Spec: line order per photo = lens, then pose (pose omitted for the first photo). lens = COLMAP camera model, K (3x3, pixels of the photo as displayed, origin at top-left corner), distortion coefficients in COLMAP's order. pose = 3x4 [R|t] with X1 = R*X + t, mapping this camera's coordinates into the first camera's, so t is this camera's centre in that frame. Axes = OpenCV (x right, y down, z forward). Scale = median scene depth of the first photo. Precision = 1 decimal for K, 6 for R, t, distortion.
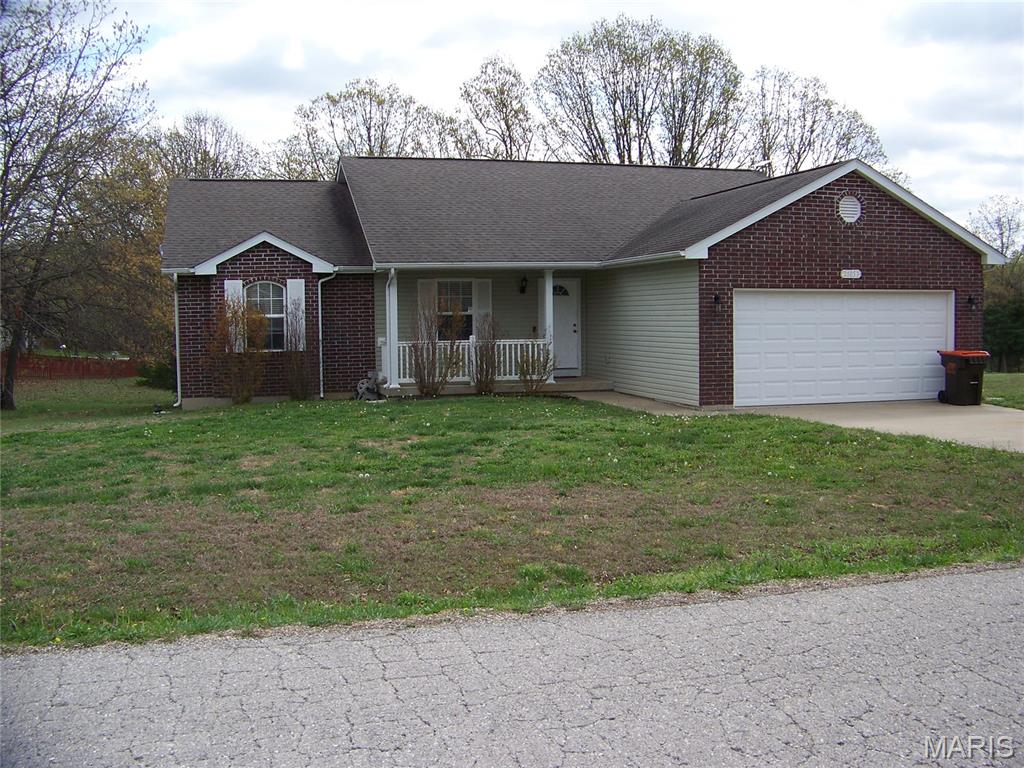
lens RADIAL K [[1083.8, 0, 533.5], [0, 1083.8, 367.6], [0, 0, 1]] dist [-0.265882, 0.381652]
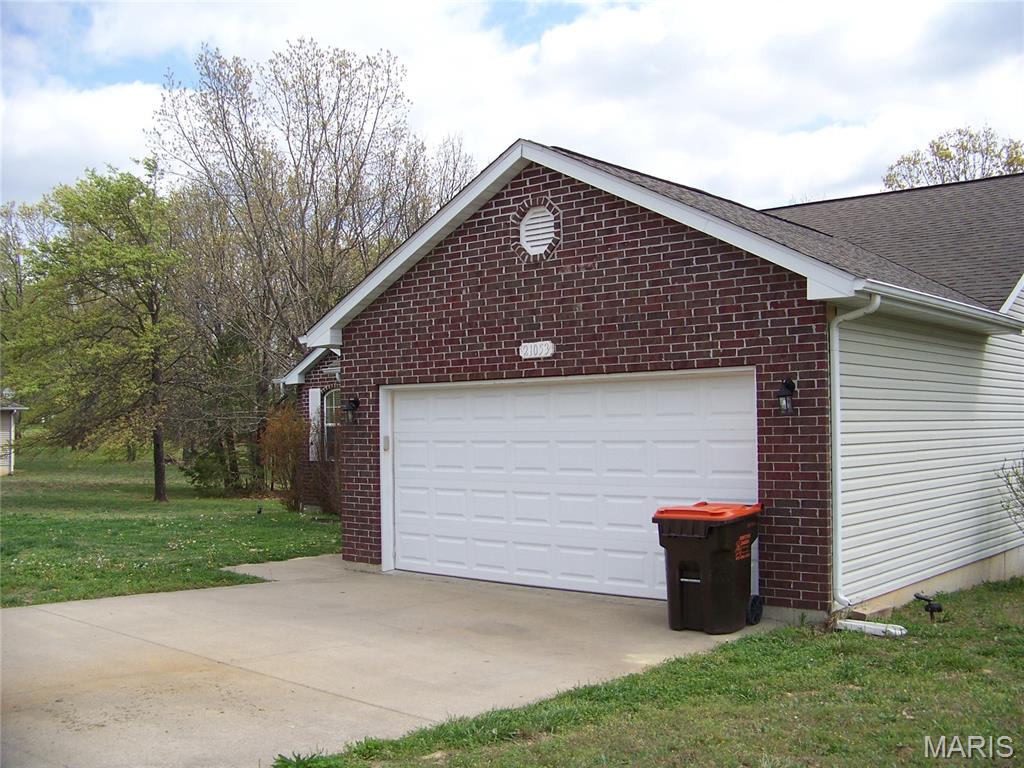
lens RADIAL K [[1083.8, 0, 533.5], [0, 1083.8, 367.6], [0, 0, 1]] dist [-0.265882, 0.381652]
pose [[0.543145, -0.044479, -0.838460, 0.761456], [-0.030217, 0.996914, -0.072459, -0.039399], [0.839095, 0.064692, 0.540125, 0.702106]]
